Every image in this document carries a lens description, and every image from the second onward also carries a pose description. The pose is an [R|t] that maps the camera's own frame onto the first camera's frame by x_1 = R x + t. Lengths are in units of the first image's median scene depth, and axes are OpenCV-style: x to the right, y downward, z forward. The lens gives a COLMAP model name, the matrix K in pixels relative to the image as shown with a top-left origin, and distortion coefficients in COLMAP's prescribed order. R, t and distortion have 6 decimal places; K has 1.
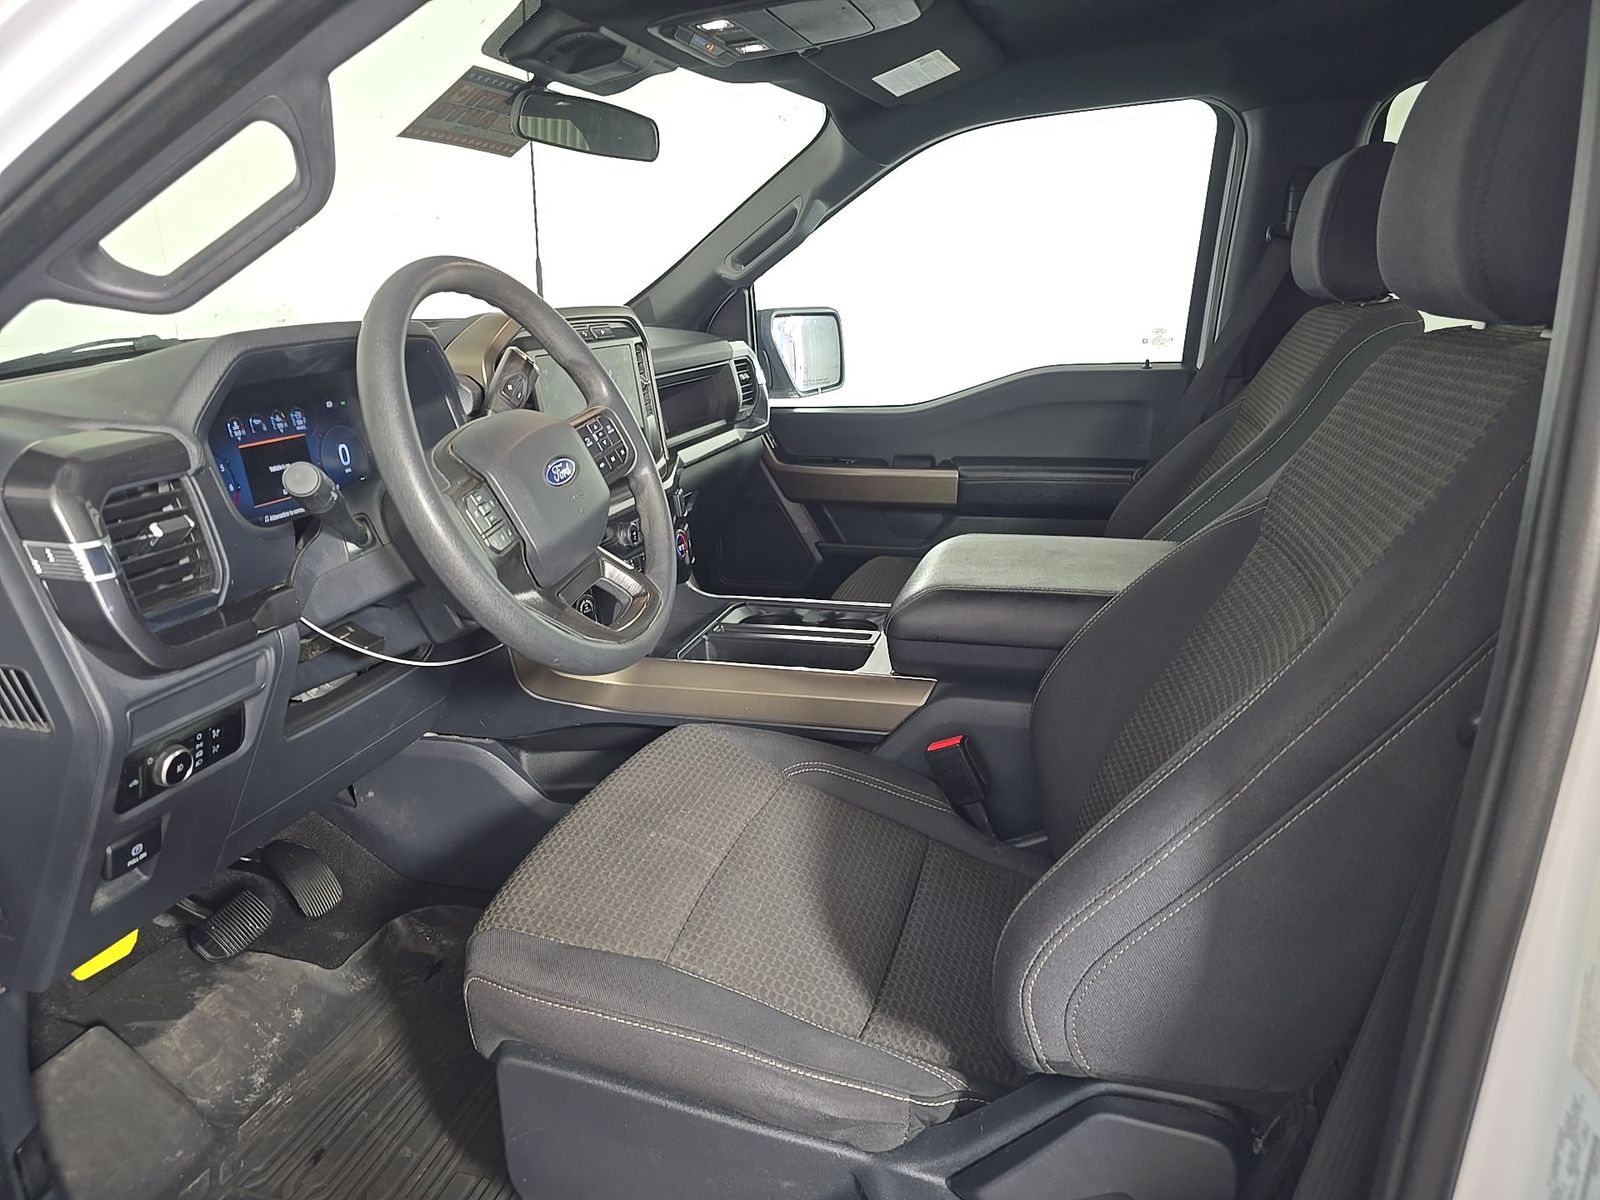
lens RADIAL K [[1095.2, 0, 804.3], [0, 1095.2, 575.3], [0, 0, 1]] dist [0.050498, -0.110918]
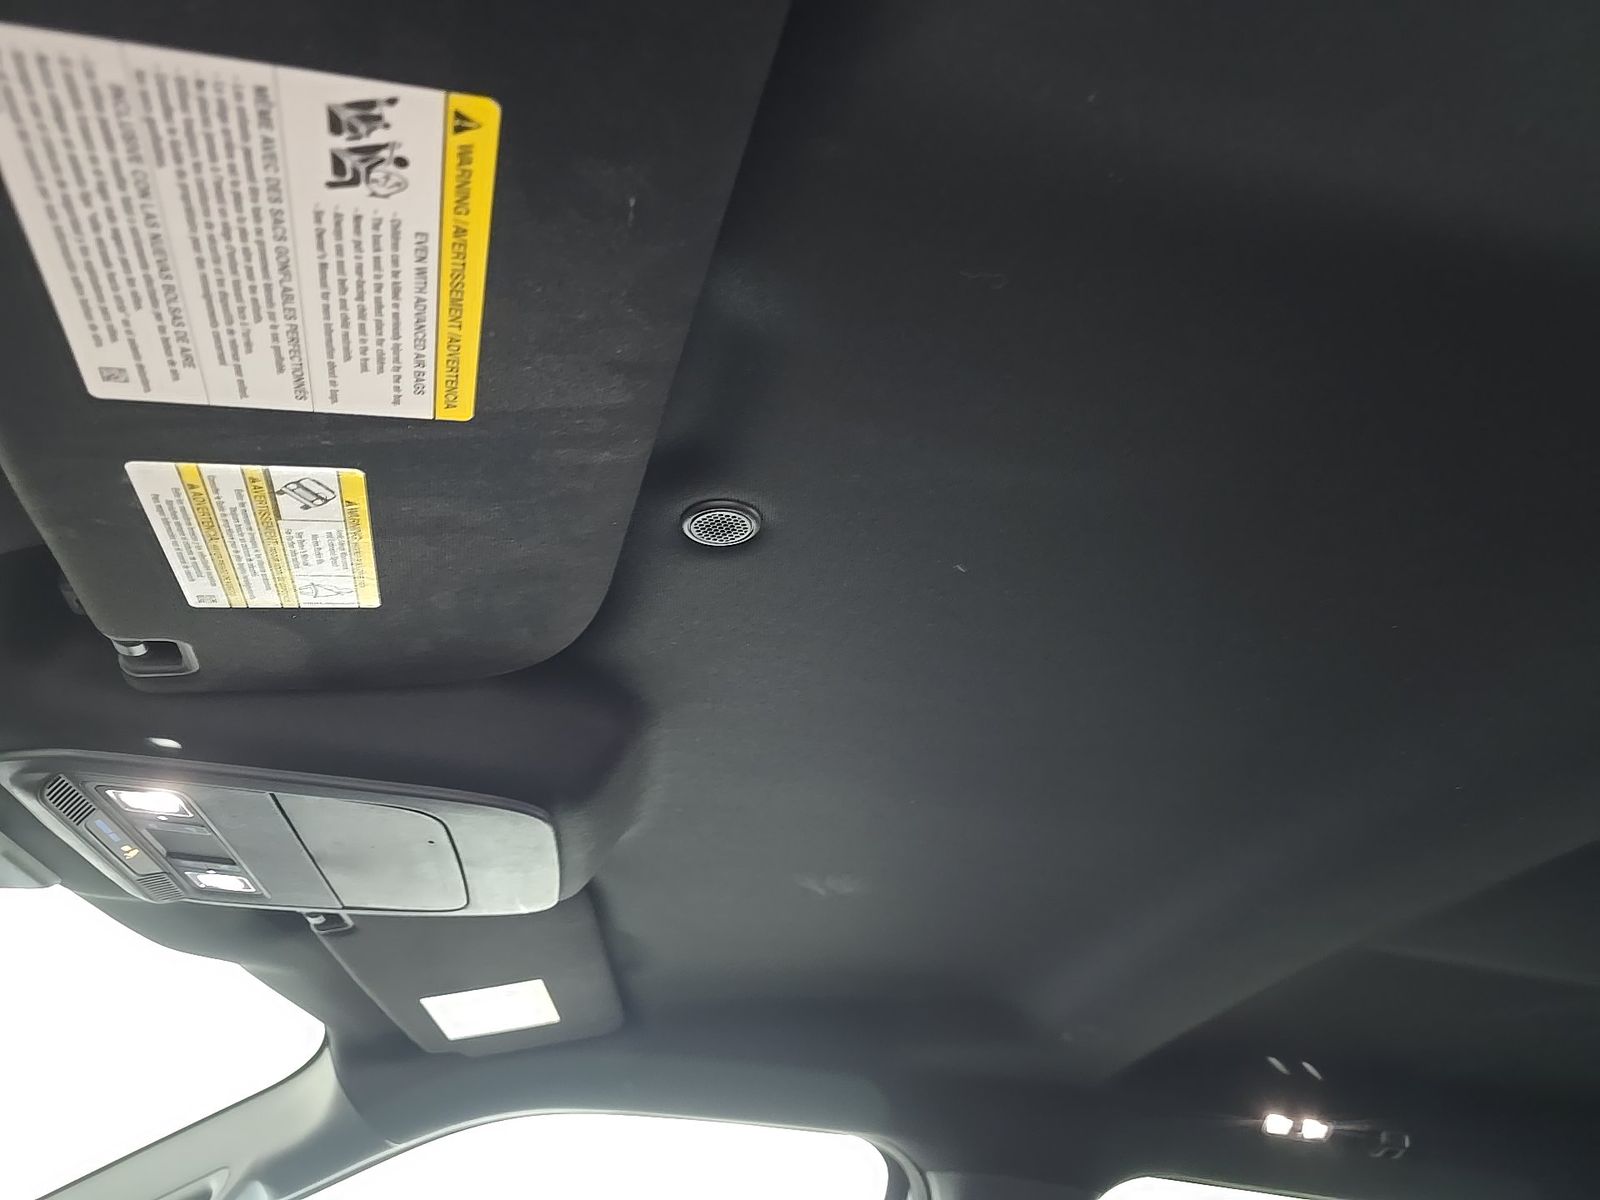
lens RADIAL K [[1076.0, 0, 800.0], [0, 1076.0, 600.0], [0, 0, 1]] dist [0.006957, -0.027279]
pose [[0.897869, 0.341229, 0.278198, 0.010854], [-0.026627, 0.672822, -0.739325, -0.200587], [-0.439457, 0.656410, 0.613192, 0.481216]]
